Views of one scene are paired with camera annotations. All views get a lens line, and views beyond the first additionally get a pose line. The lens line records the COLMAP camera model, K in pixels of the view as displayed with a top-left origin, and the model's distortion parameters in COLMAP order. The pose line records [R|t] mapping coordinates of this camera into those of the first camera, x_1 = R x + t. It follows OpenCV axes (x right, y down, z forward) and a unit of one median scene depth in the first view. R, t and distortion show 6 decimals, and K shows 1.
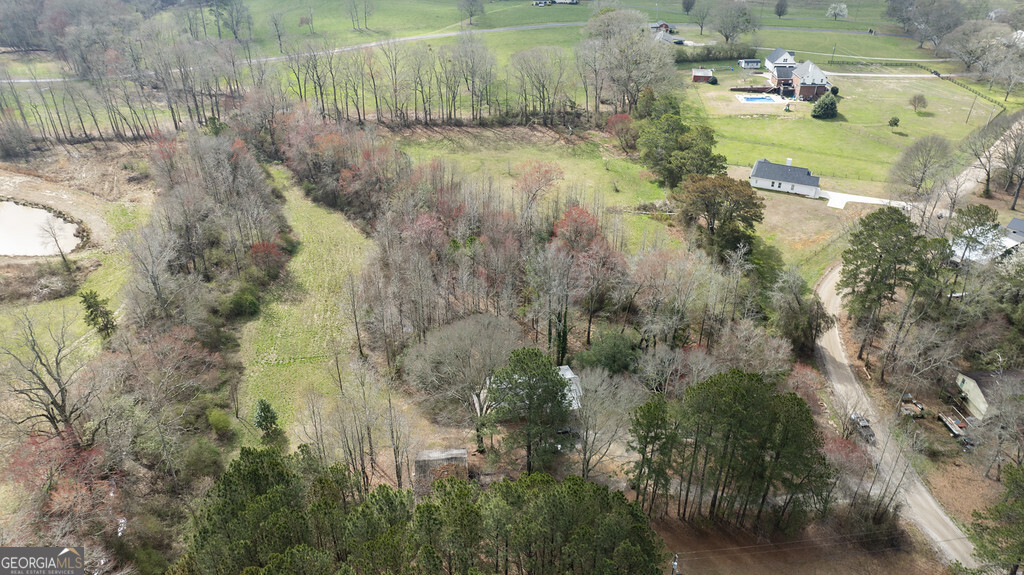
lens RADIAL K [[728.2, 0, 509.7], [0, 728.2, 287.9], [0, 0, 1]] dist [-0.039347, 0.050023]
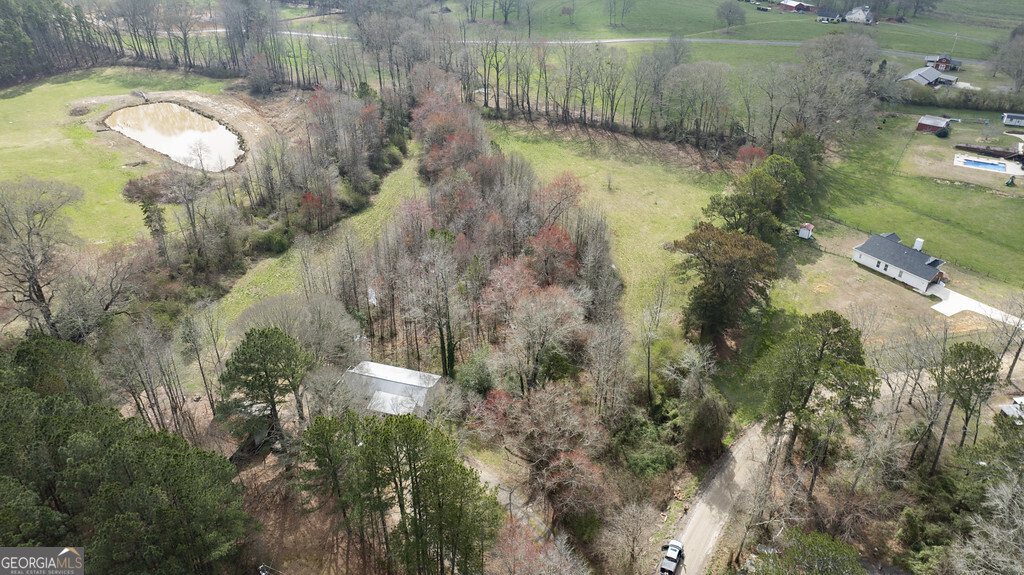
lens RADIAL K [[728.2, 0, 512.0], [0, 728.2, 283.2], [0, 0, 1]] dist [-0.039347, 0.050023]
pose [[0.862441, 0.262083, -0.433022, 0.292988], [-0.263007, 0.962987, 0.059013, -0.050981], [0.432461, 0.062993, 0.899449, 0.086420]]
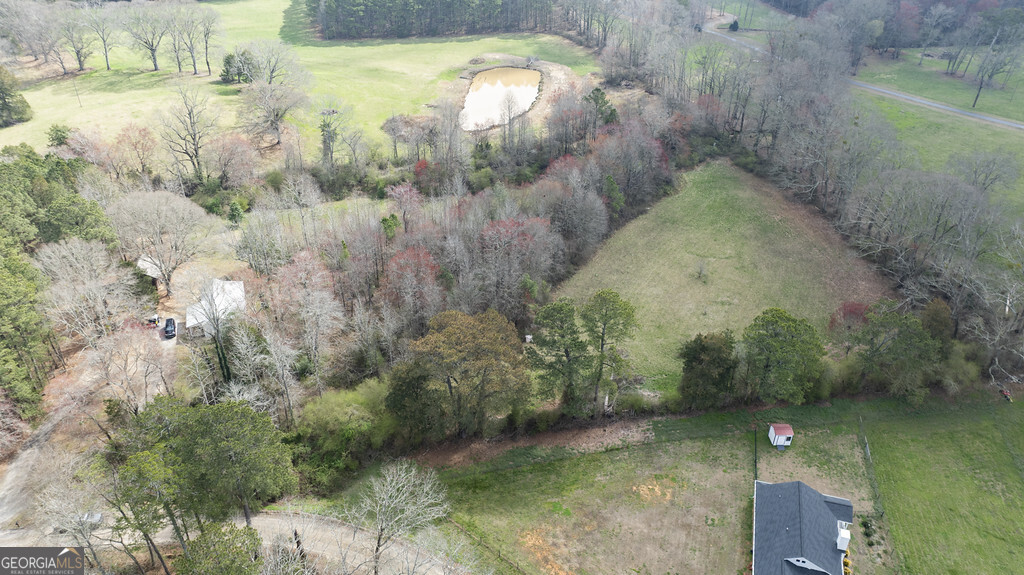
lens RADIAL K [[728.2, 0, 511.2], [0, 728.2, 291.7], [0, 0, 1]] dist [-0.039347, 0.050023]
pose [[0.124161, 0.523968, -0.842640, 0.548729], [-0.523223, 0.756127, 0.393077, -0.299644], [0.843102, 0.392084, 0.368034, 0.490299]]
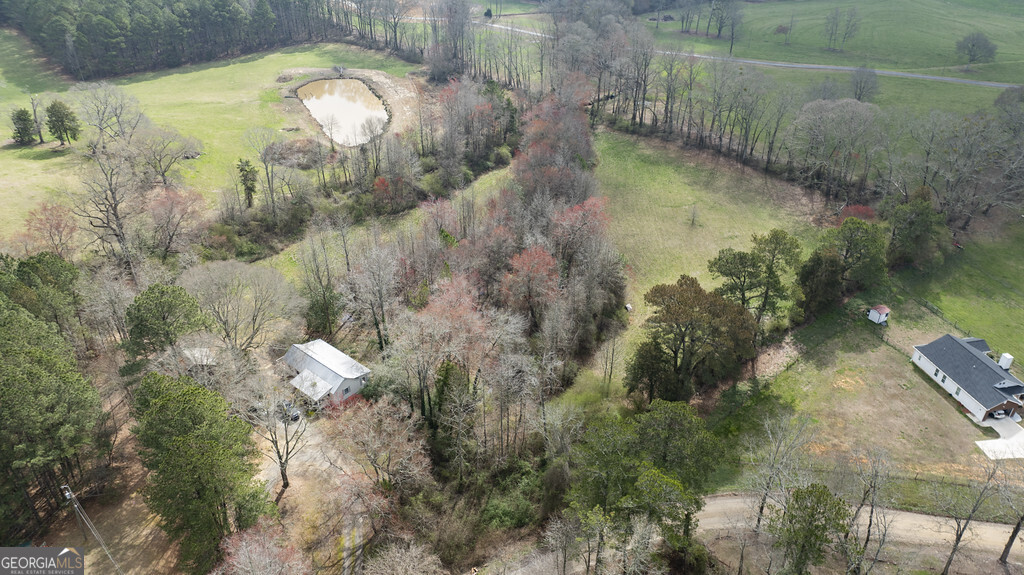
lens RADIAL K [[728.2, 0, 512.0], [0, 728.2, 285.7], [0, 0, 1]] dist [-0.039347, 0.050023]
pose [[0.589959, 0.417487, -0.691124, 0.441481], [-0.417733, 0.890313, 0.181225, -0.136714], [0.690975, 0.181790, 0.699647, 0.224577]]
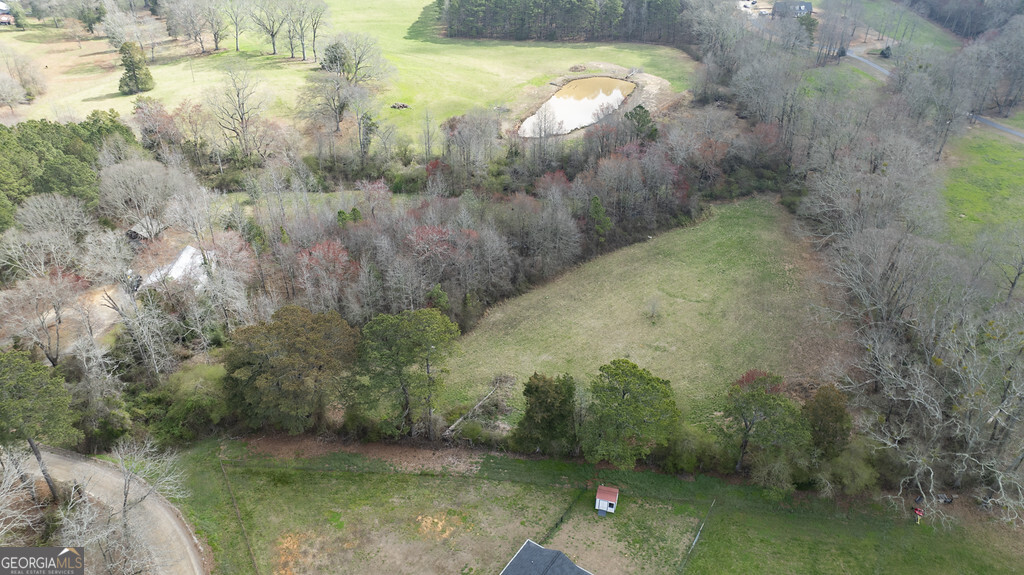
lens RADIAL K [[728.2, 0, 512.1], [0, 728.2, 288.7], [0, 0, 1]] dist [-0.039347, 0.050023]
pose [[-0.172344, 0.513073, -0.840865, 0.527290], [-0.518508, 0.678550, 0.520306, -0.414374], [0.837524, 0.525667, 0.149089, 0.674254]]
